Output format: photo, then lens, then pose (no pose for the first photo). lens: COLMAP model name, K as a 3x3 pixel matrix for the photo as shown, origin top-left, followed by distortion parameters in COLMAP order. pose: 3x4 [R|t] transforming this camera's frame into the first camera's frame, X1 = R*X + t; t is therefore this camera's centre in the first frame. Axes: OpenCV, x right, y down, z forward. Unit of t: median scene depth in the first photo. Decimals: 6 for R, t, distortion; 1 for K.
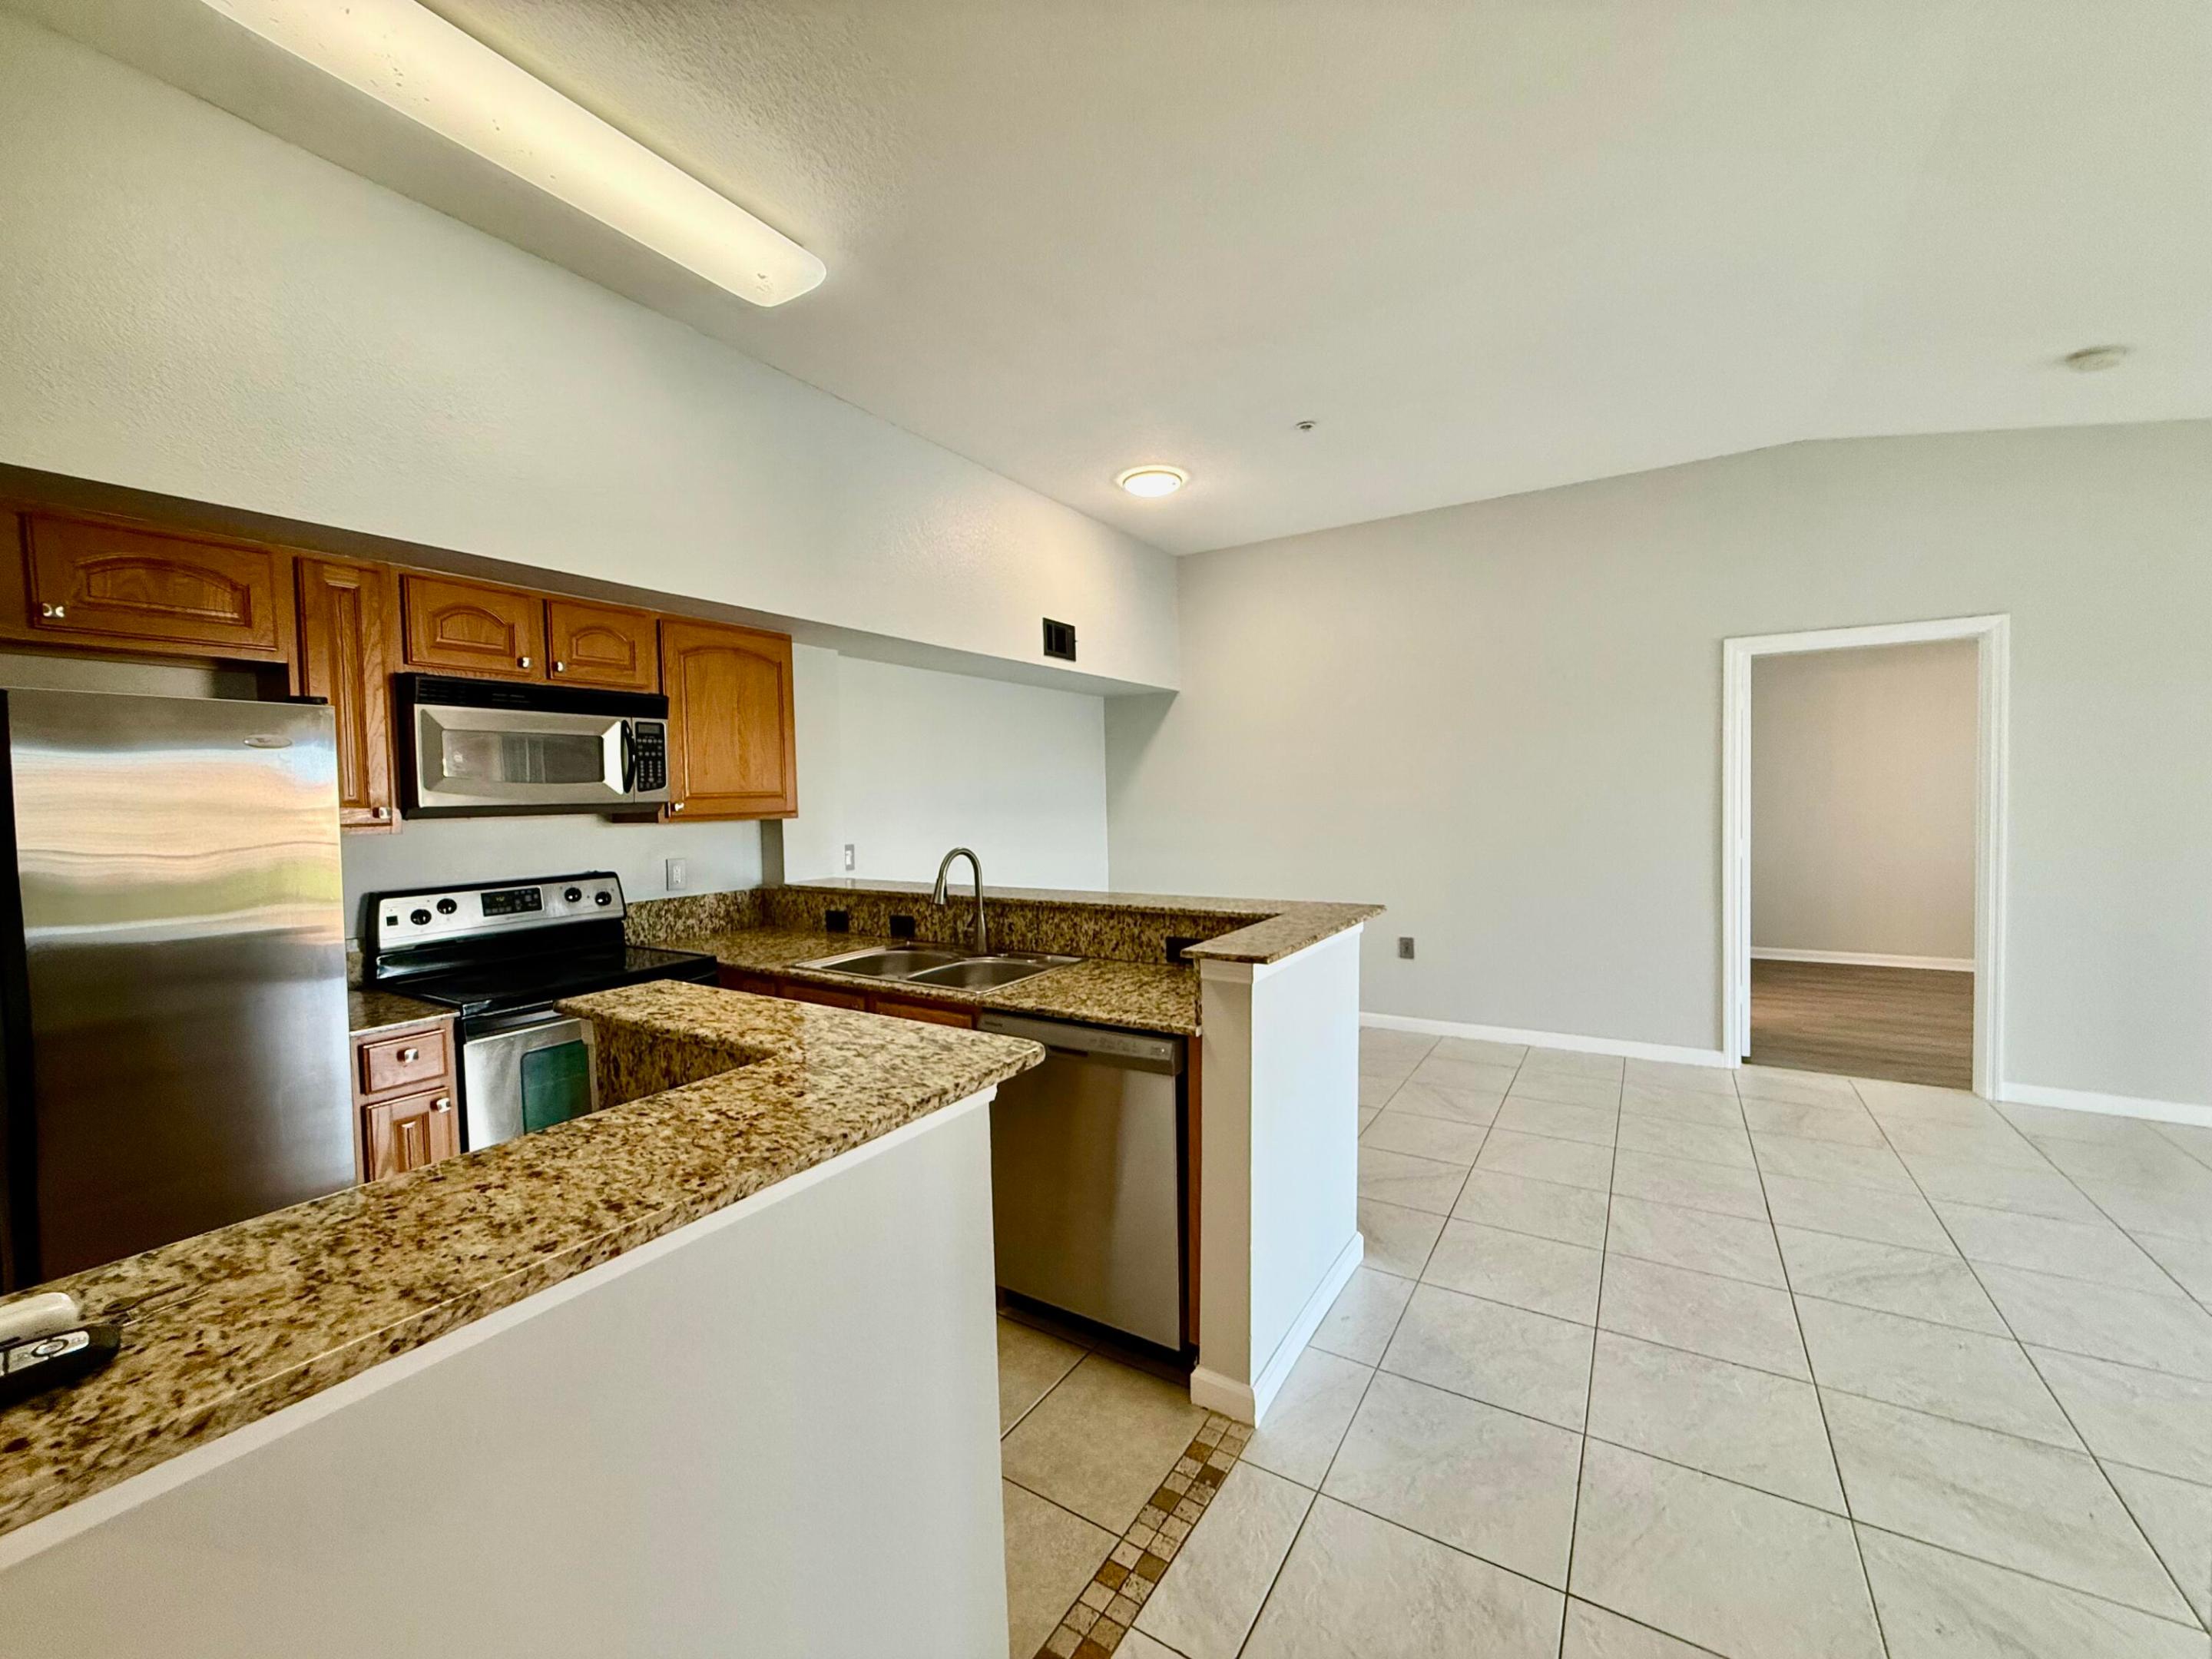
lens RADIAL K [[880.2, 0, 1097.5], [0, 880.2, 827.1], [0, 0, 1]] dist [0.001435, 0.000087]
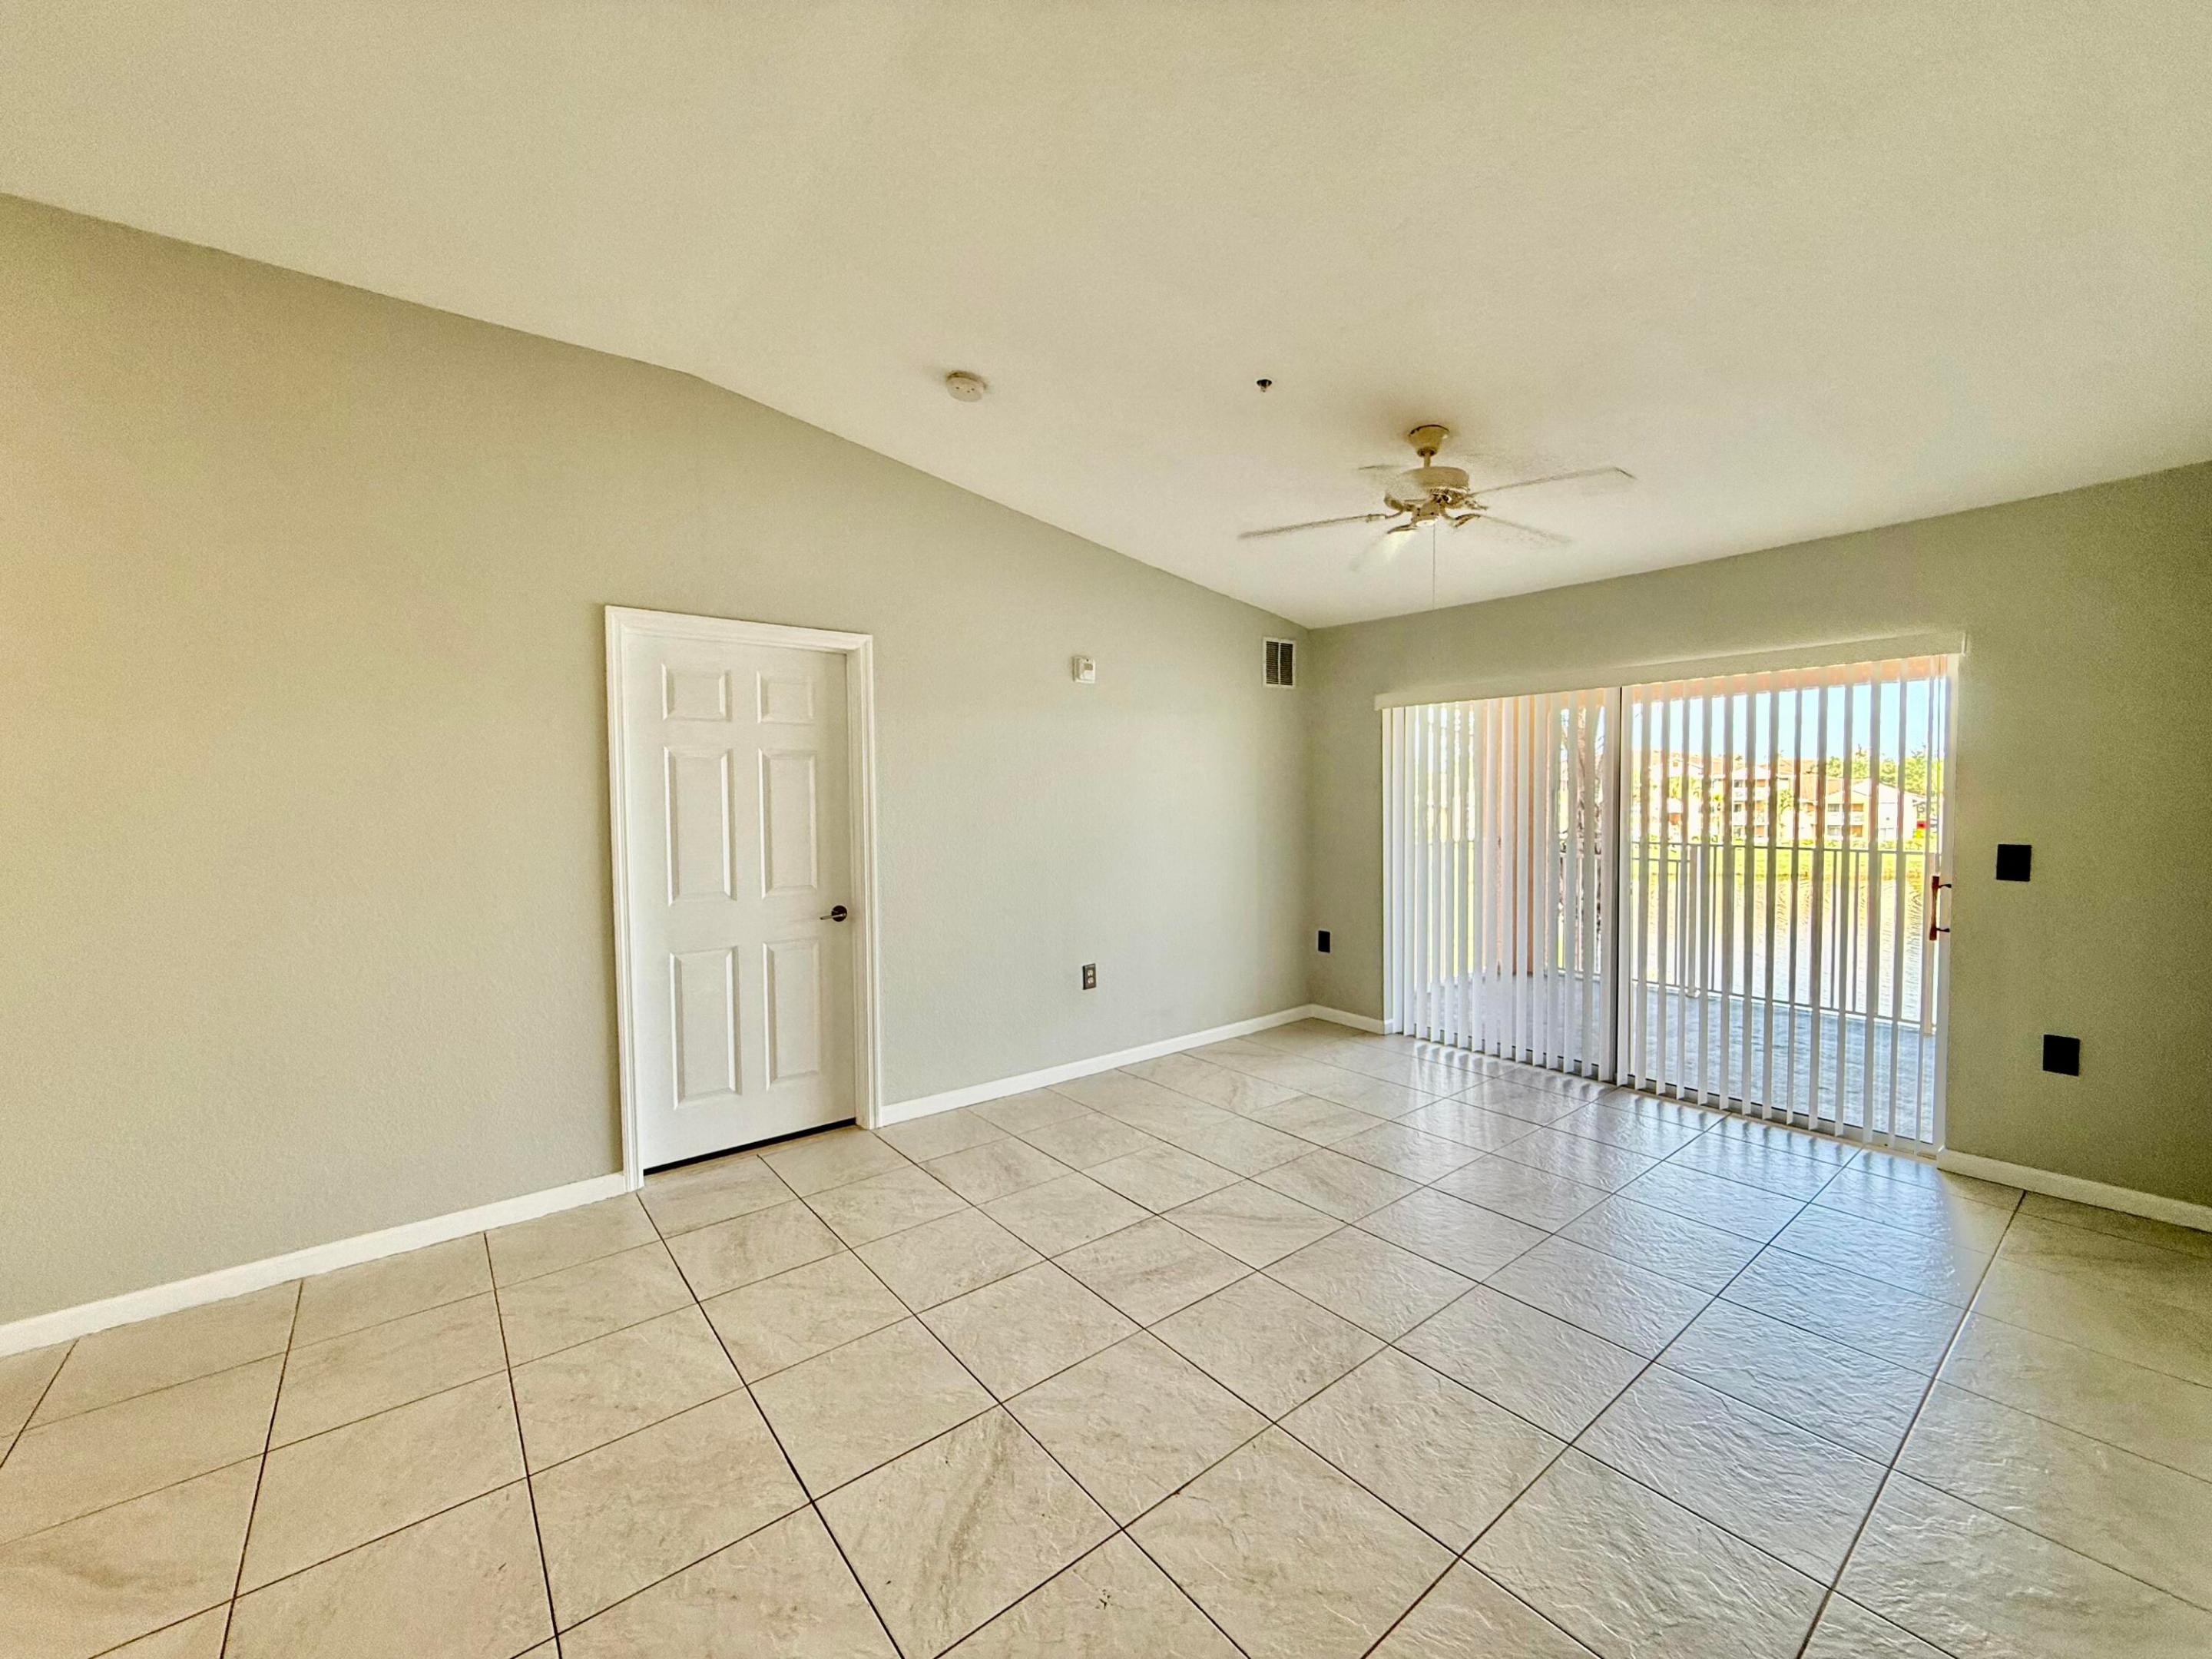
lens RADIAL K [[882.5, 0, 1096.8], [0, 882.5, 826.5], [0, 0, 1]] dist [0.000403, 0.000145]
pose [[0.336487, -0.019200, 0.941492, 0.227574], [0.034757, 0.999364, 0.007958, -0.032793], [-0.941046, 0.030046, 0.336940, 0.538238]]
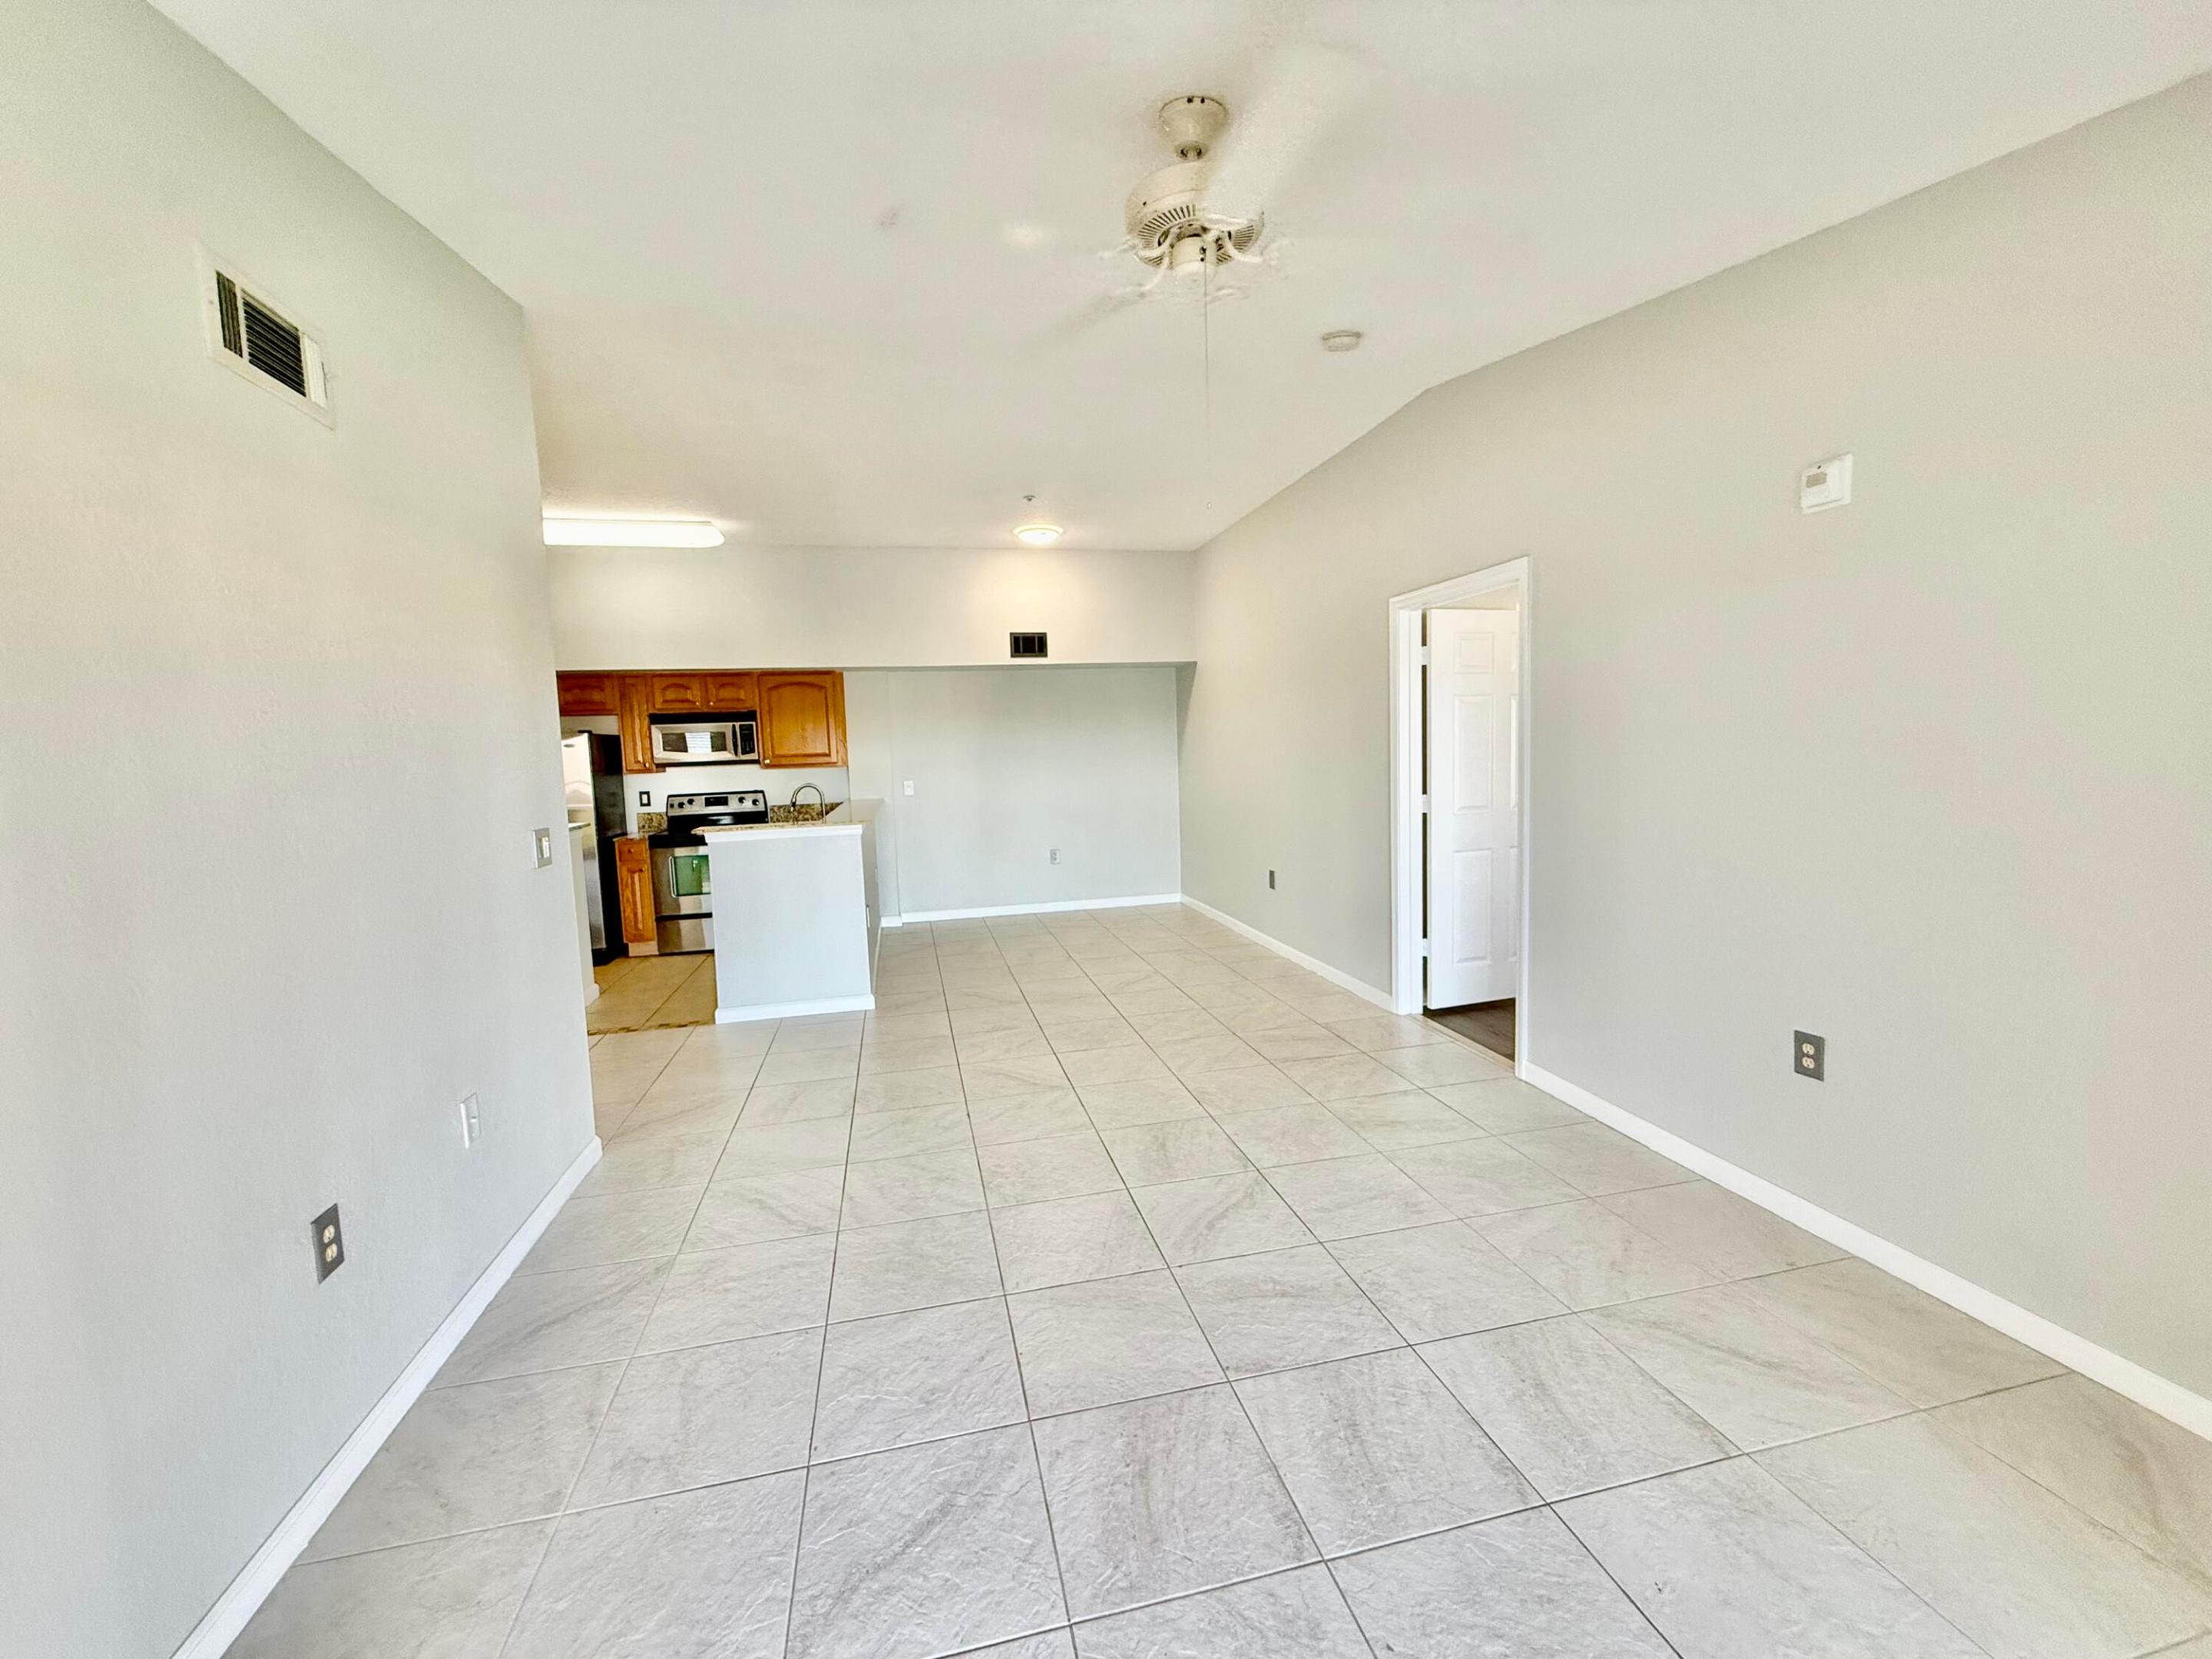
lens RADIAL K [[880.2, 0, 1097.5], [0, 880.2, 827.1], [0, 0, 1]] dist [0.001435, 0.000087]
pose [[0.707790, 0.060032, -0.703868, 1.699781], [-0.005176, 0.996797, 0.079810, -0.040292], [0.706404, -0.052845, 0.705833, 0.034192]]
